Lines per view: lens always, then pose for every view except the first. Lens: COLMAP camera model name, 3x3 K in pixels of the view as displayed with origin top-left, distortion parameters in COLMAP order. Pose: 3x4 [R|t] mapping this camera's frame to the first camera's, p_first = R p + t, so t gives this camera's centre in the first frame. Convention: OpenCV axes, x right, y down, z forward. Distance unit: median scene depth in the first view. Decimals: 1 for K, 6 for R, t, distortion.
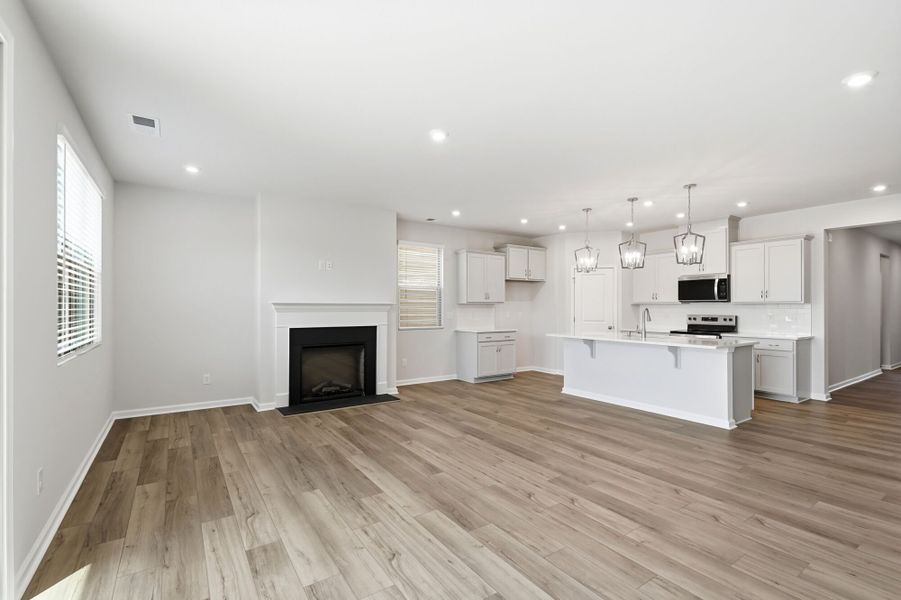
lens RADIAL K [[410.8, 0, 449.9], [0, 410.8, 307.9], [0, 0, 1]] dist [0.003394, -0.000361]
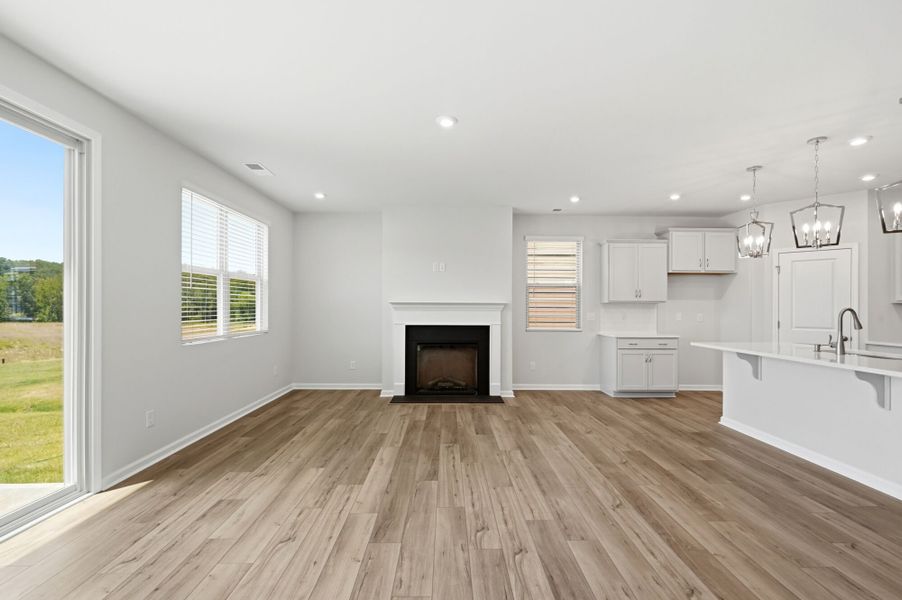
lens RADIAL K [[411.3, 0, 450.4], [0, 411.3, 307.9], [0, 0, 1]] dist [0.003394, -0.000361]
pose [[0.835472, 0.002876, -0.549525, 0.327978], [-0.004065, 0.999991, -0.000947, 0.002878], [0.549518, 0.003025, 0.835477, 0.142771]]
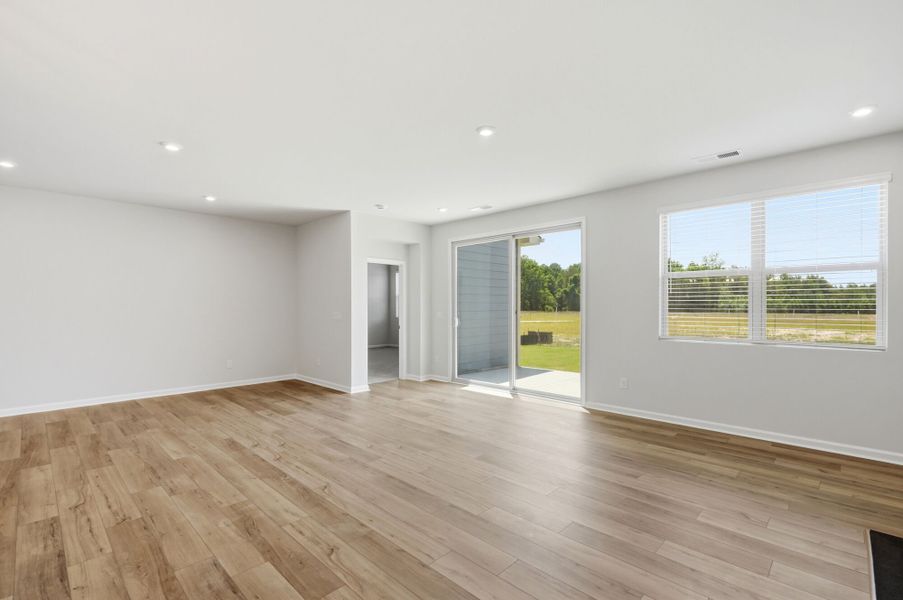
lens RADIAL K [[407.2, 0, 454.4], [0, 407.2, 304.4], [0, 0, 1]] dist [0.004327, 0.000043]
pose [[-0.977382, -0.000797, -0.211482, 0.166599], [0.000171, 0.999990, -0.004558, -0.002264], [0.211484, -0.004491, -0.977371, 1.274856]]
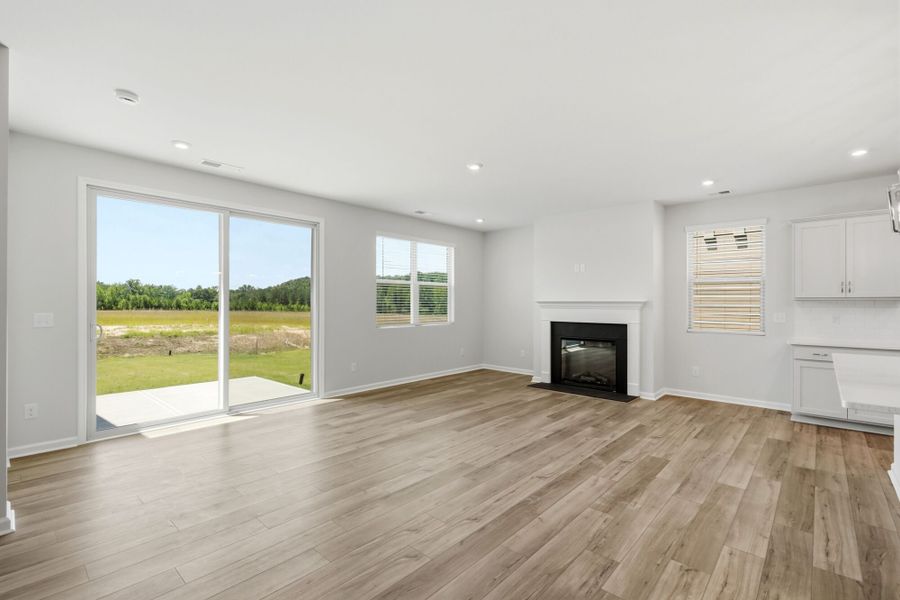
lens RADIAL K [[405.9, 0, 452.9], [0, 405.9, 304.4], [0, 0, 1]] dist [0.004327, 0.000043]
pose [[0.239912, 0.000366, -0.970795, 0.759028], [-0.004589, 0.999989, -0.000757, -0.000478], [0.970784, 0.004636, 0.239911, 0.420154]]
